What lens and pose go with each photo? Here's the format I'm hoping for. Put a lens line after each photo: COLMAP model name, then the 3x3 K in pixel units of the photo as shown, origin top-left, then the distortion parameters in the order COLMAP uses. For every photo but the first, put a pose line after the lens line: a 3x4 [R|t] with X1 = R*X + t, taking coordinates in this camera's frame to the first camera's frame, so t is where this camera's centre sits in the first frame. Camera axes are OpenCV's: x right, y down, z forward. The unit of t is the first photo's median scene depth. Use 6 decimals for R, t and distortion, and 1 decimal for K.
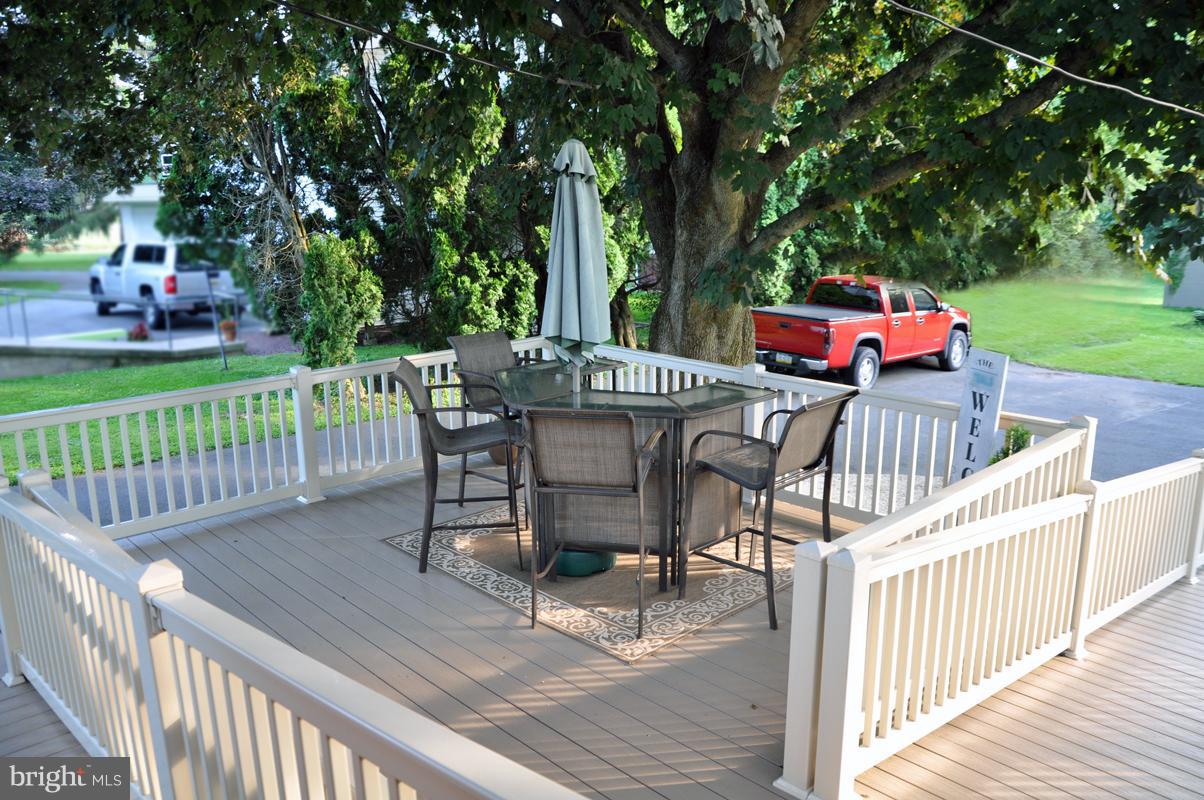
lens RADIAL K [[958.3, 0, 602.0], [0, 958.3, 400.0], [0, 0, 1]] dist [-0.113899, 0.003981]
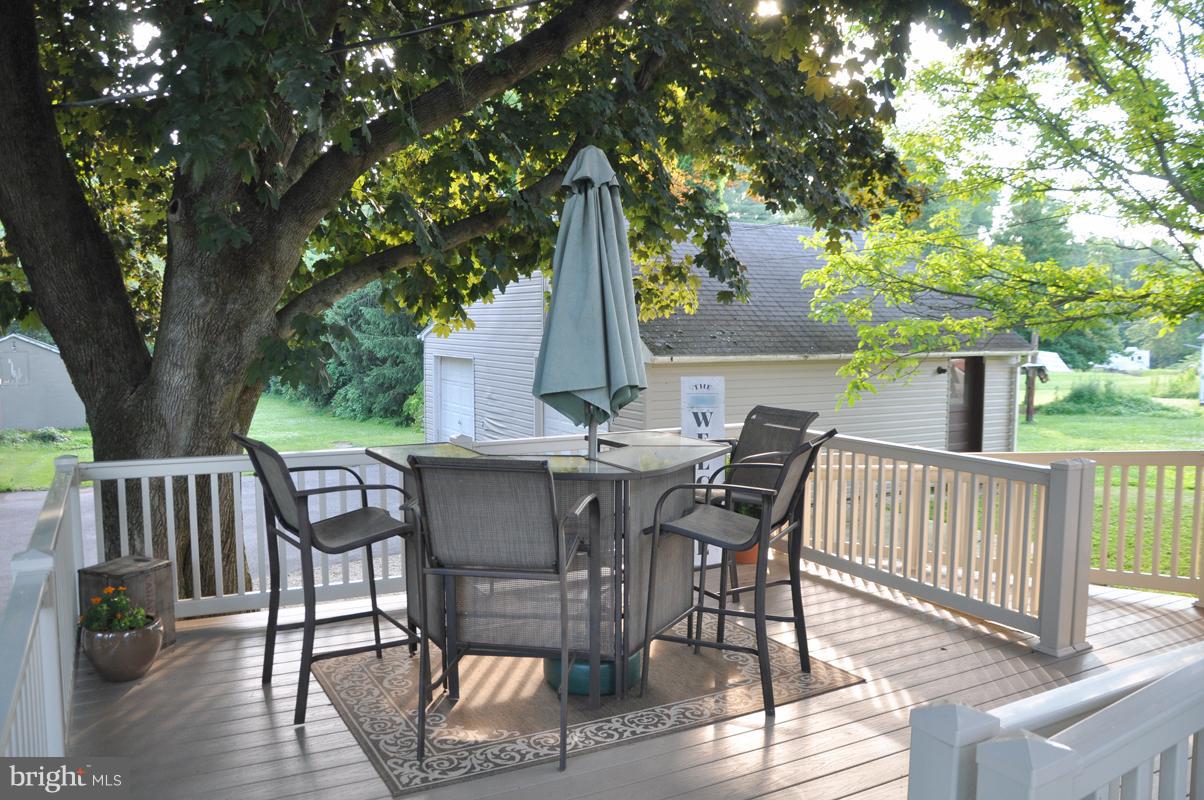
lens RADIAL K [[958.3, 0, 602.0], [0, 958.3, 400.0], [0, 0, 1]] dist [-0.113899, 0.003981]
pose [[0.260780, -0.079889, 0.962087, -0.820007], [0.210356, 0.977327, 0.024137, -0.079700], [-0.942202, 0.196086, 0.271673, 0.784319]]
